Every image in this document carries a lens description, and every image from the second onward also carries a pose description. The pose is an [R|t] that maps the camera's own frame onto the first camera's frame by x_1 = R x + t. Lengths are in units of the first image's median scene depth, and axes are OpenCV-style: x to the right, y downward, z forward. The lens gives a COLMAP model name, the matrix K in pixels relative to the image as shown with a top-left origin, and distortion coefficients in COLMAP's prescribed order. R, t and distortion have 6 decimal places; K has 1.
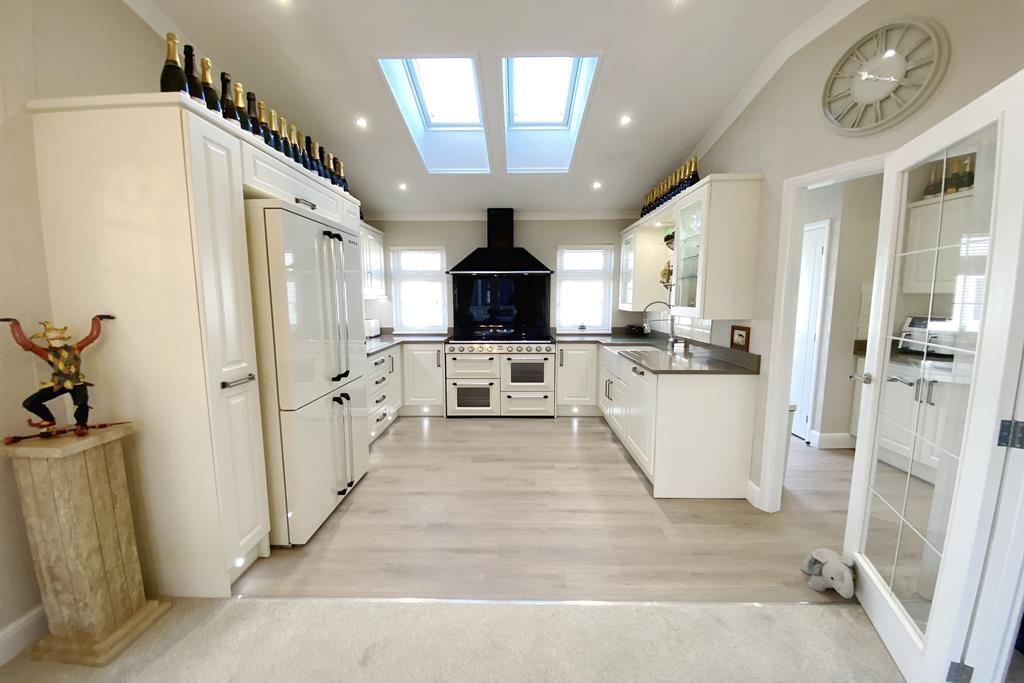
lens RADIAL K [[416.9, 0, 508.2], [0, 416.9, 347.1], [0, 0, 1]] dist [0.005799, -0.006035]
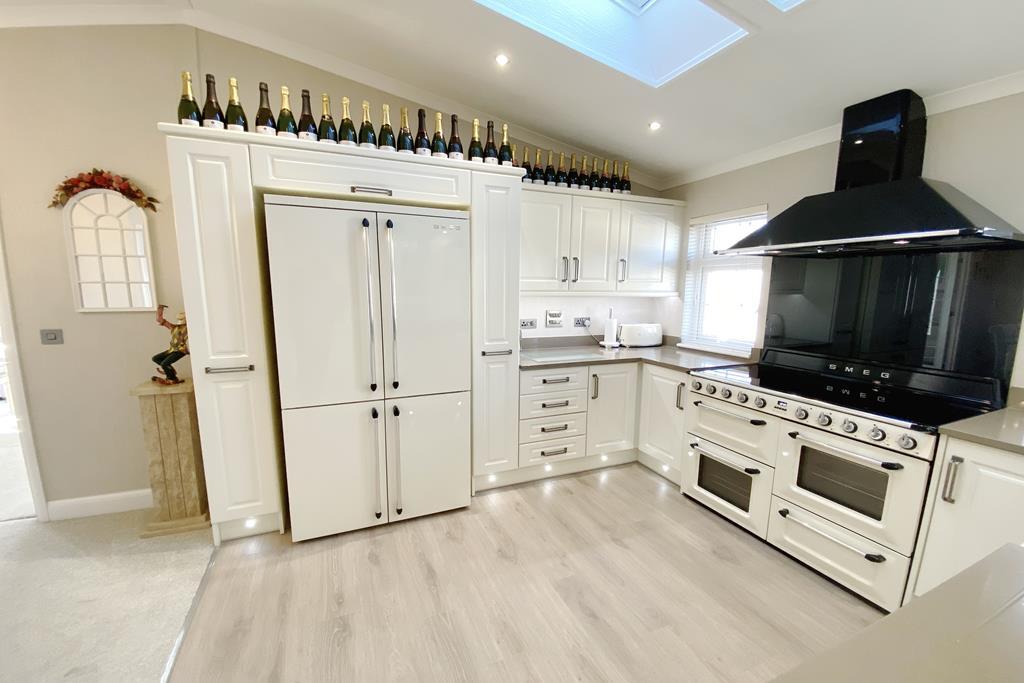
lens RADIAL K [[416.9, 0, 504.9], [0, 416.9, 350.8], [0, 0, 1]] dist [0.005799, -0.006035]
pose [[0.398862, 0.144285, -0.905589, 0.277348], [-0.117052, 0.987477, 0.105777, -0.073393], [0.909510, 0.063811, 0.410756, 0.512821]]
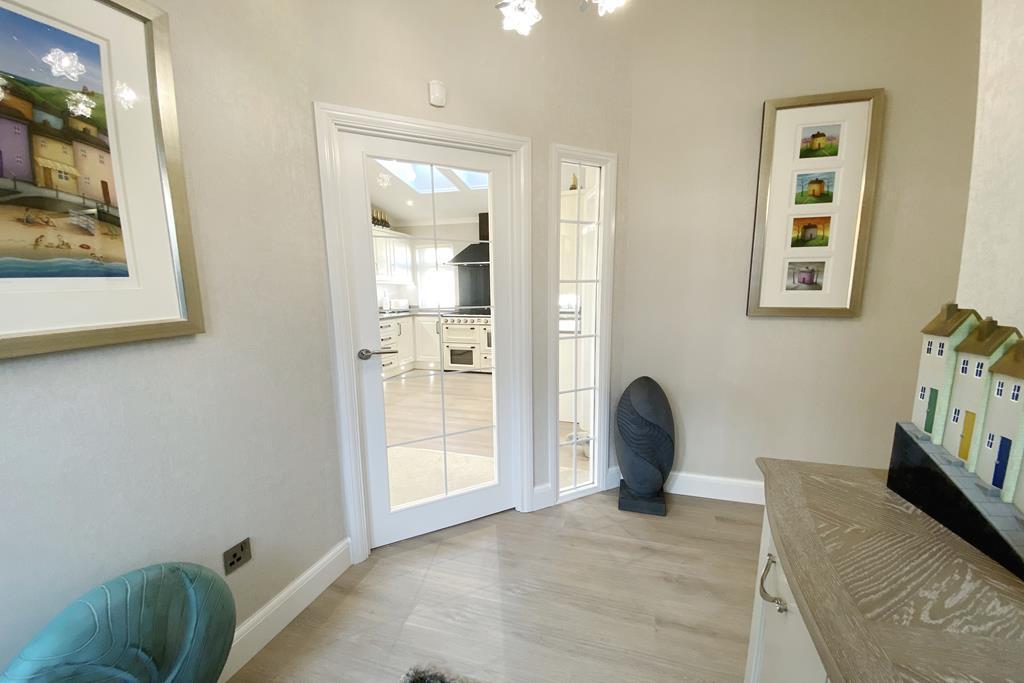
lens RADIAL K [[416.9, 0, 515.1], [0, 416.9, 351.7], [0, 0, 1]] dist [0.005799, -0.006035]
pose [[0.961855, 0.036783, -0.271075, 0.454334], [-0.025592, 0.998672, 0.044704, 0.039015], [0.272359, -0.036061, 0.961520, -0.249693]]
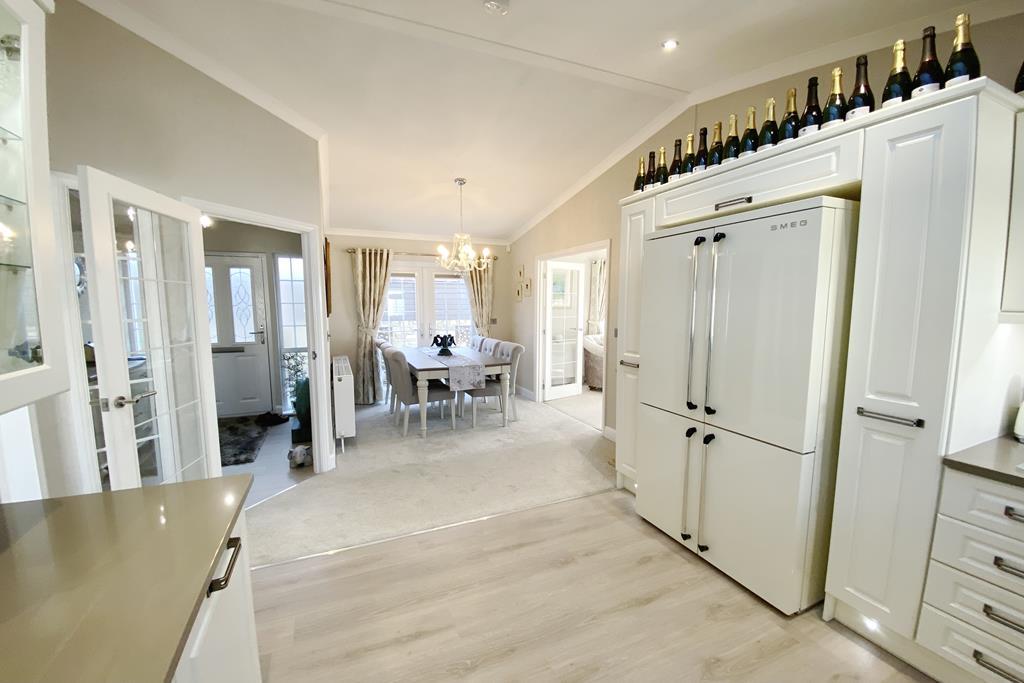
lens RADIAL K [[416.9, 0, 510.7], [0, 416.9, 347.0], [0, 0, 1]] dist [0.005799, -0.006035]
pose [[-0.907092, 0.047900, -0.418198, 0.165053], [-0.049656, 0.974390, 0.219313, -0.124517], [0.417993, 0.219703, -0.881483, 0.911388]]
